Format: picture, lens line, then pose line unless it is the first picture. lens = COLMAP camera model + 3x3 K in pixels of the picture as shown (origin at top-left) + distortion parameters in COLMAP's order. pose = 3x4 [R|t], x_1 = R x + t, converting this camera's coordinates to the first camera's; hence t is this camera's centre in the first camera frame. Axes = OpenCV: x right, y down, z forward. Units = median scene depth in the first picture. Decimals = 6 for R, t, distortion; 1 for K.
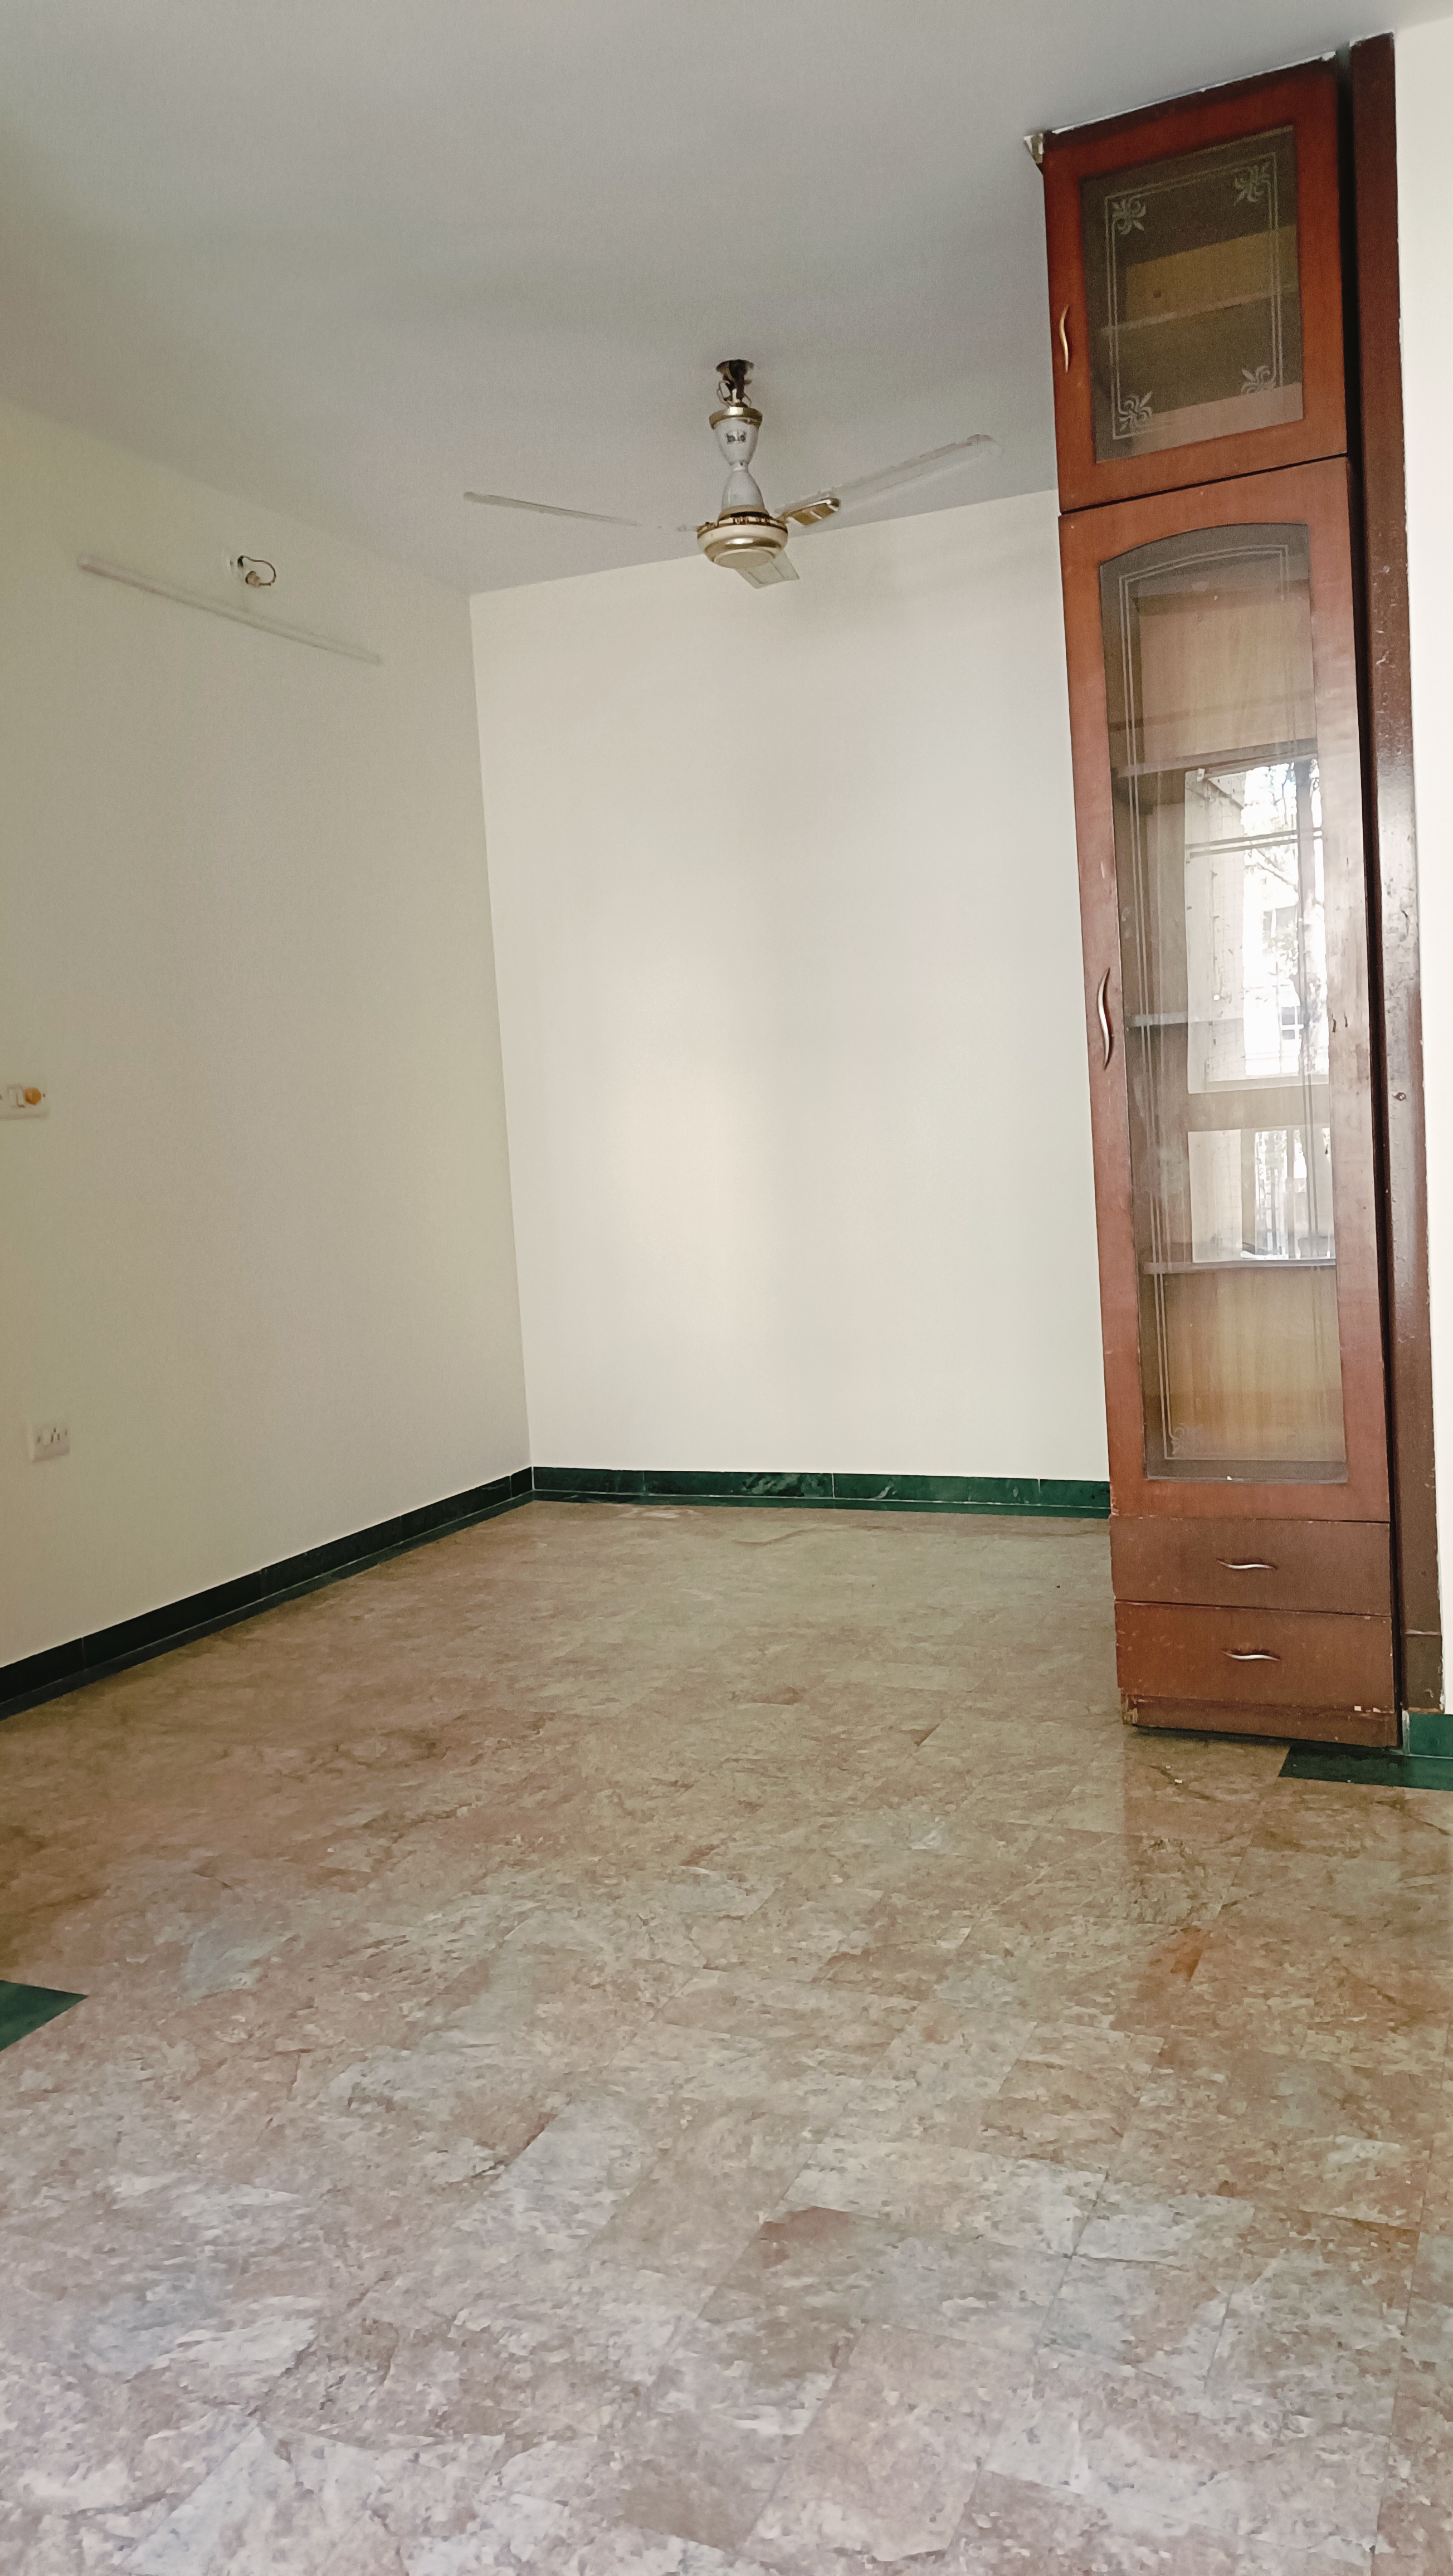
lens RADIAL K [[1894.9, 0, 727.2], [0, 1894.9, 1287.1], [0, 0, 1]] dist [0.020539, -0.001037]
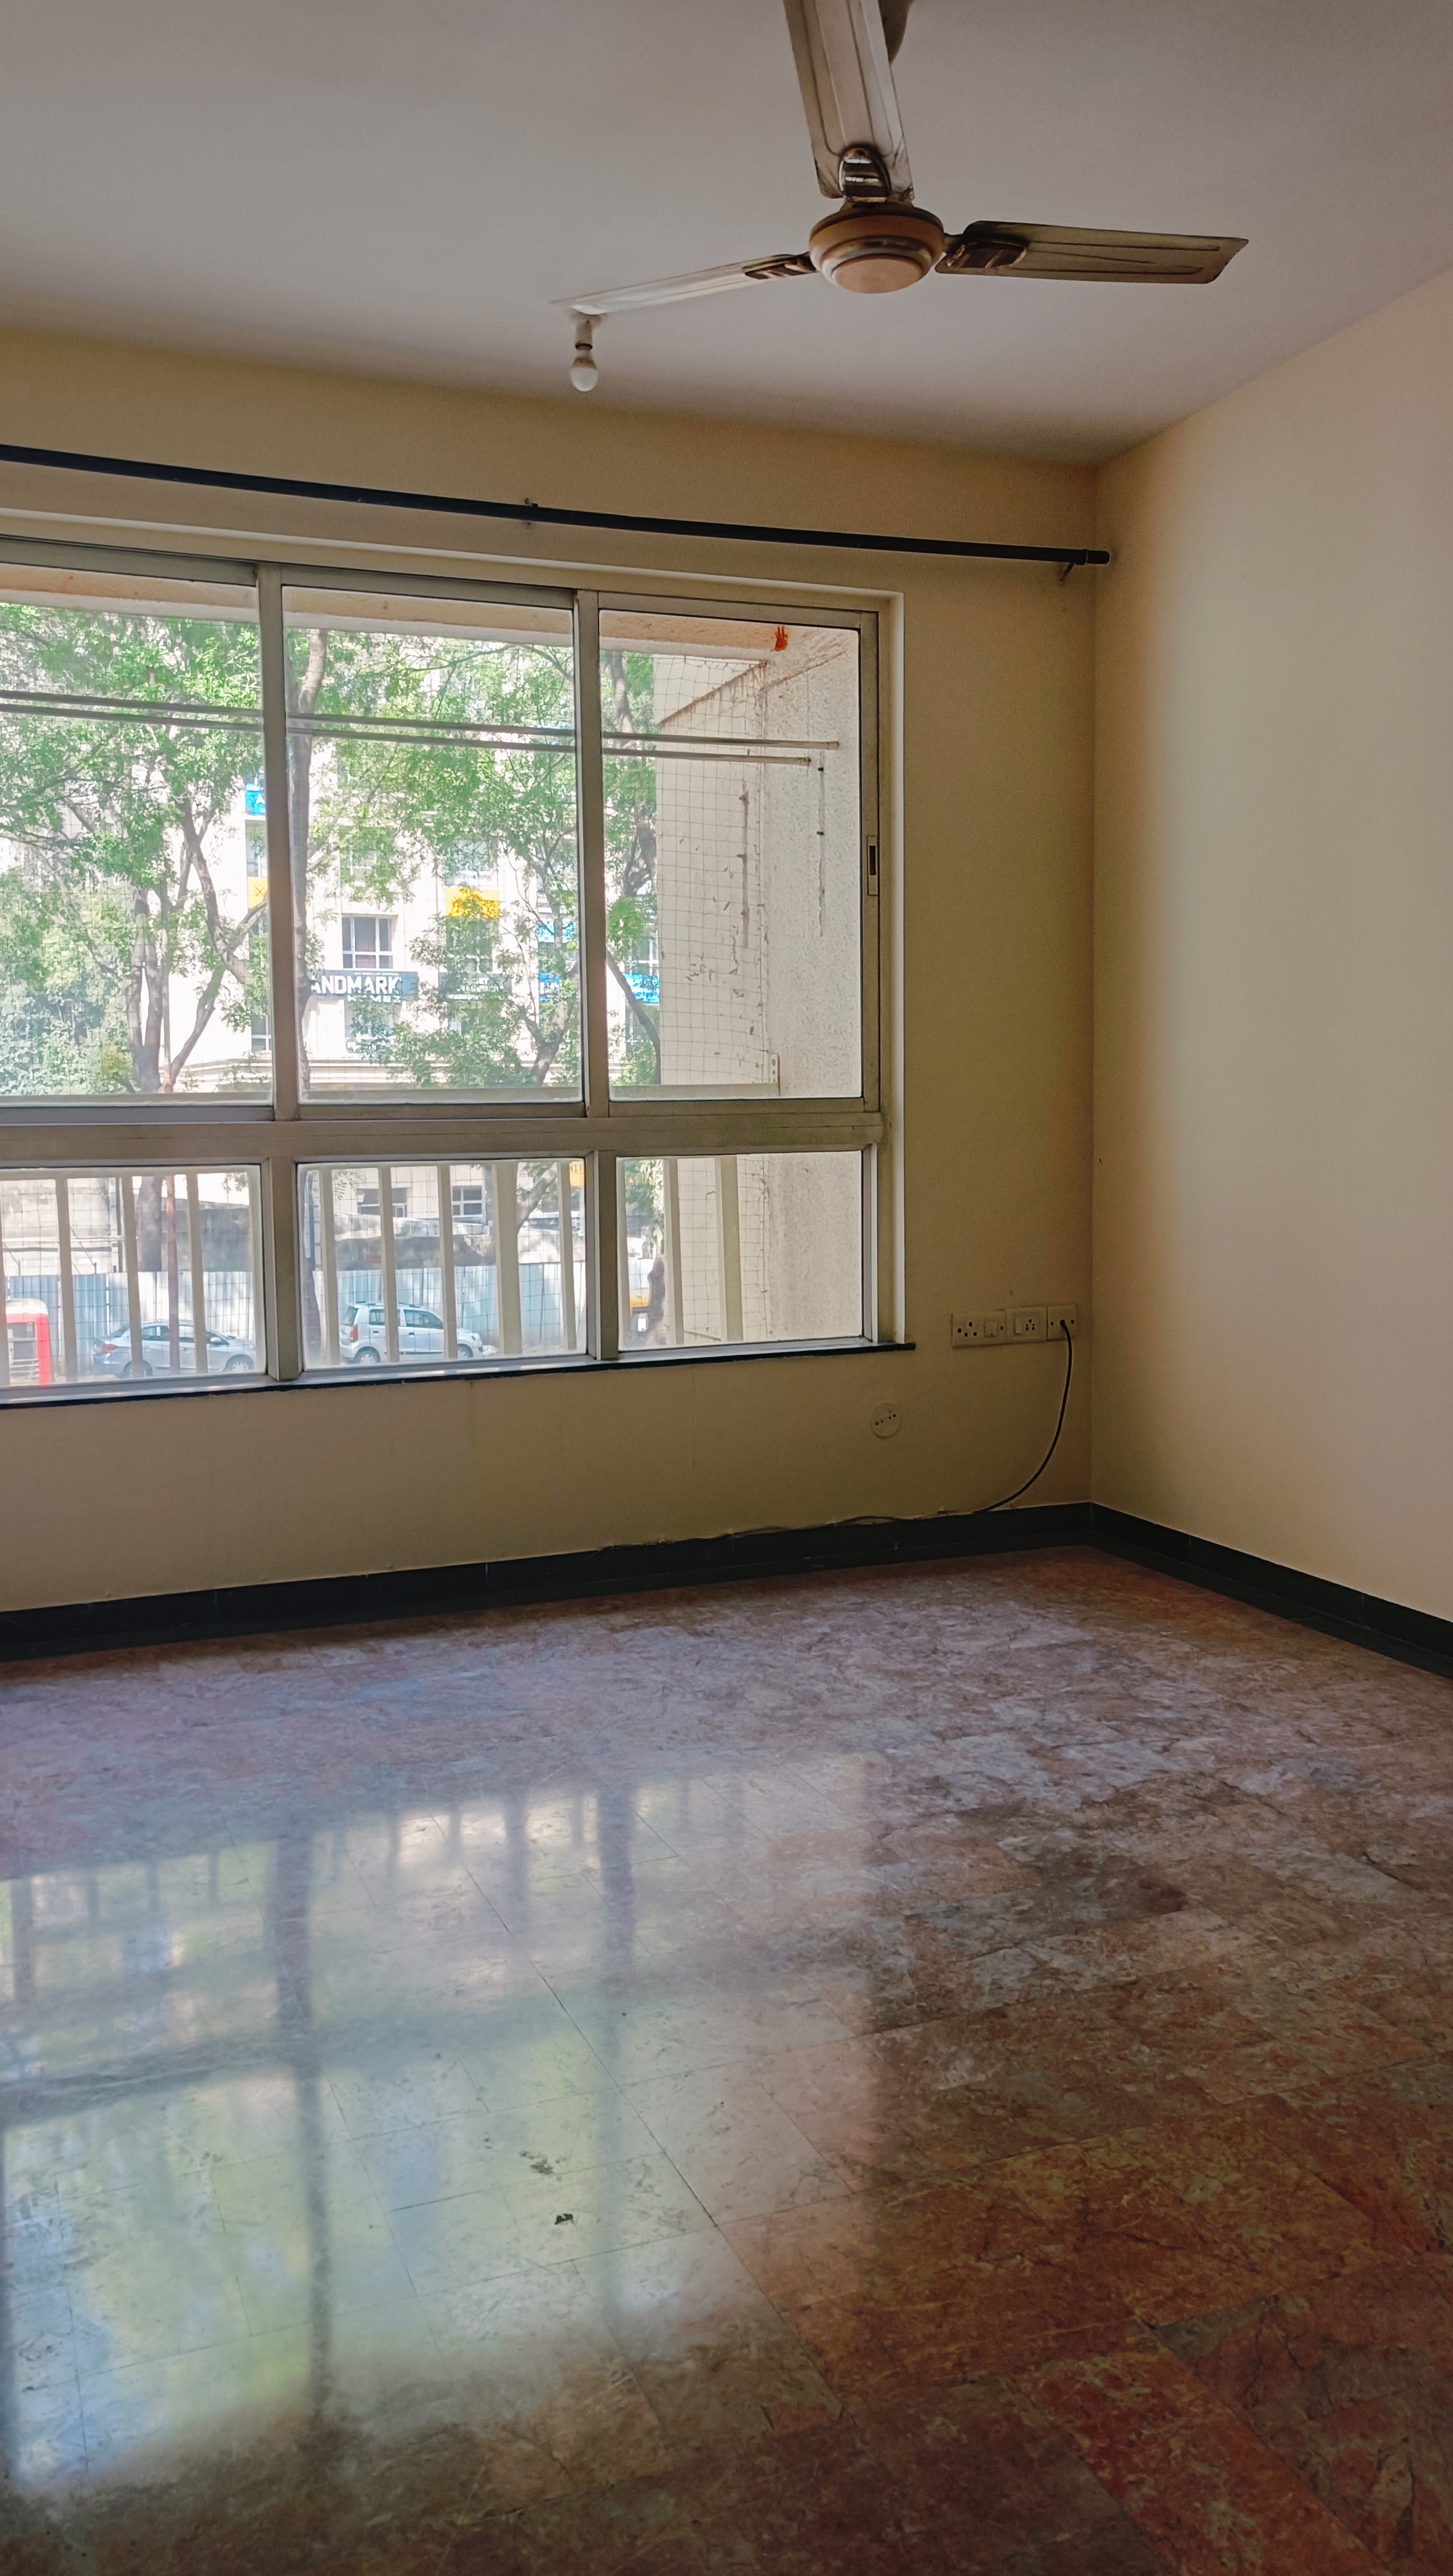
lens RADIAL K [[1894.9, 0, 719.0], [0, 1894.9, 1300.8], [0, 0, 1]] dist [0.020539, -0.001037]
pose [[-0.685354, 0.146406, -0.713341, 1.202111], [-0.009610, 0.977678, 0.209891, -0.226988], [0.728146, 0.150705, -0.668649, 1.640070]]
